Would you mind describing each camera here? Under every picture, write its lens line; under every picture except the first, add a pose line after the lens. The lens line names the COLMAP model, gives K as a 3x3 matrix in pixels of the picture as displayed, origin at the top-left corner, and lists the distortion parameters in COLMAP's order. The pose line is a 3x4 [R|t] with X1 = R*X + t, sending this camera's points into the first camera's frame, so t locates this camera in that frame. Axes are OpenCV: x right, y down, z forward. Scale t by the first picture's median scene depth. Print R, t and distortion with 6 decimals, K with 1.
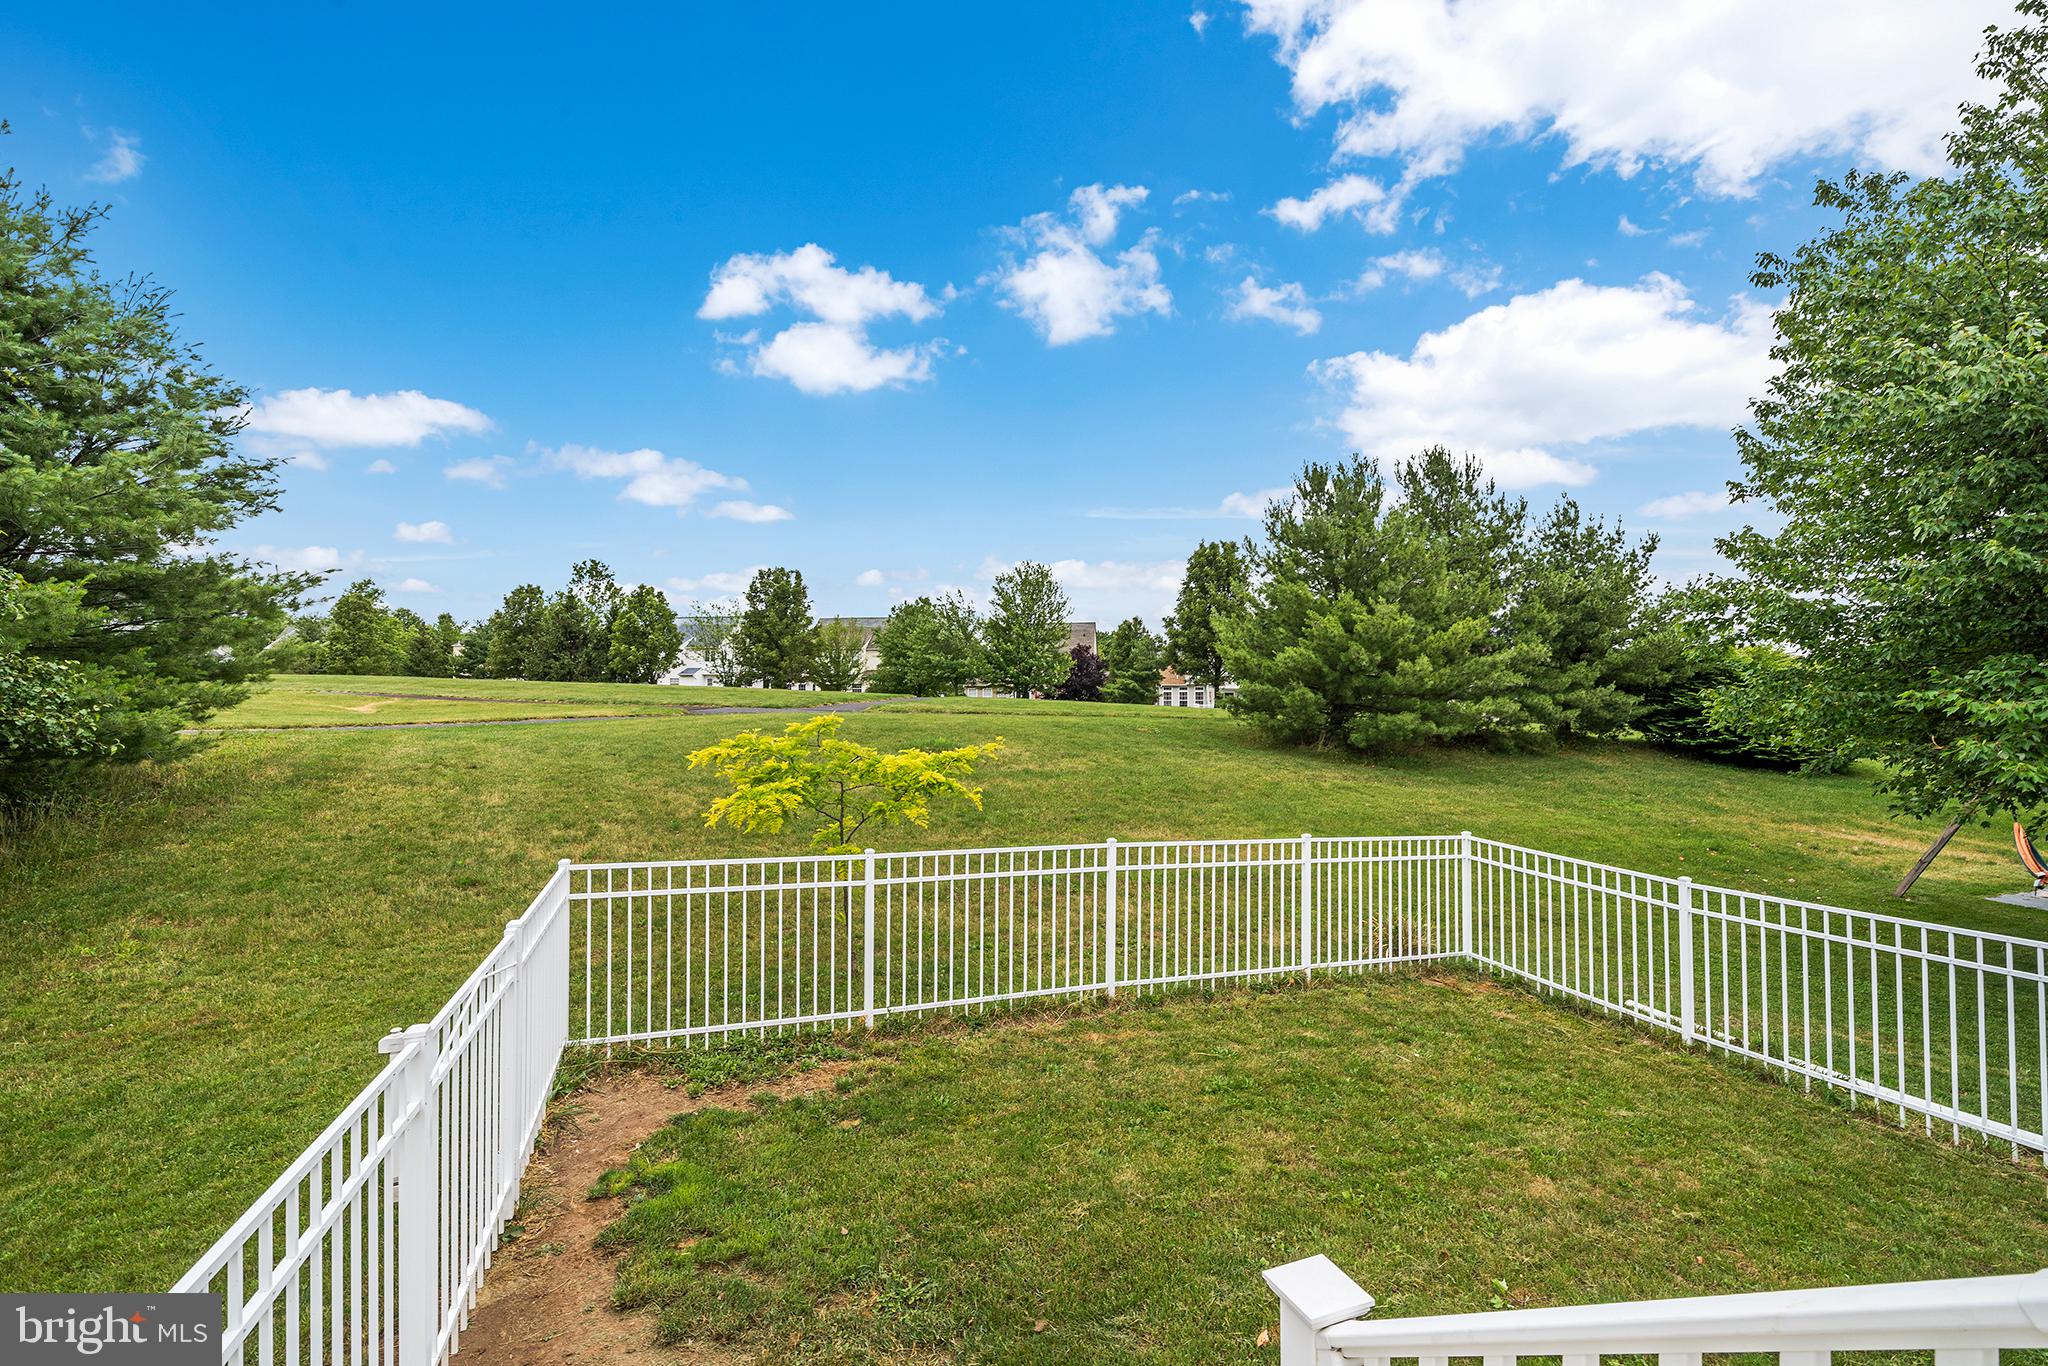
lens RADIAL K [[817.6, 0, 1024.1], [0, 817.6, 687.8], [0, 0, 1]] dist [-0.000682, 0.000190]
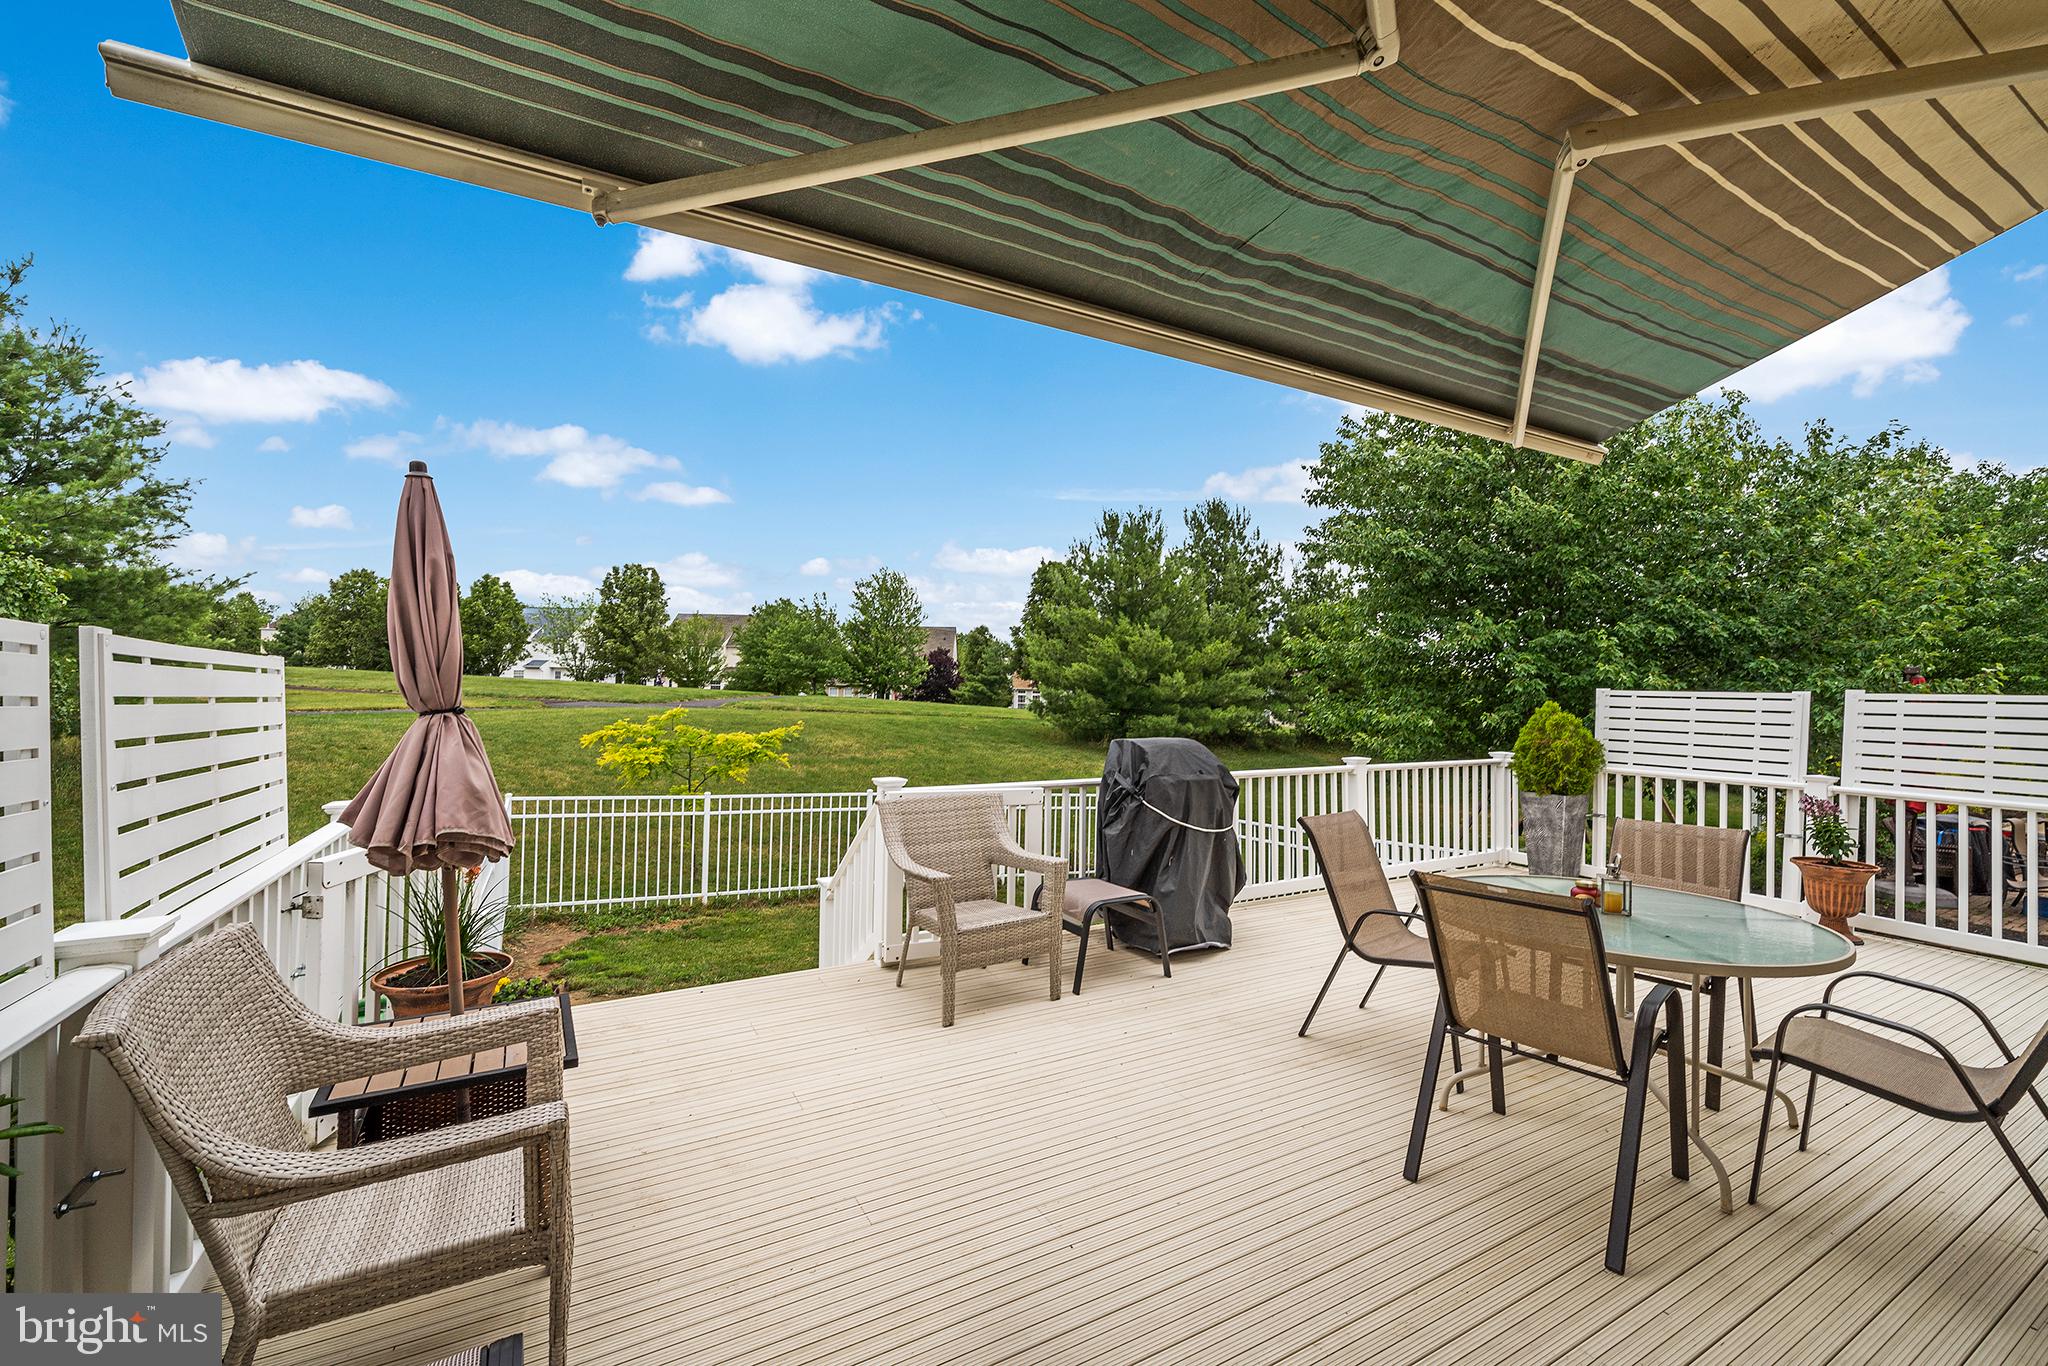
lens RADIAL K [[837.1, 0, 1027.2], [0, 837.1, 684.2], [0, 0, 1]] dist [-0.002611, -0.000059]
pose [[0.988177, 0.022786, 0.151613, 0.030069], [-0.021958, 0.999733, -0.007135, -0.002531], [-0.151735, 0.003721, 0.988414, -0.121807]]
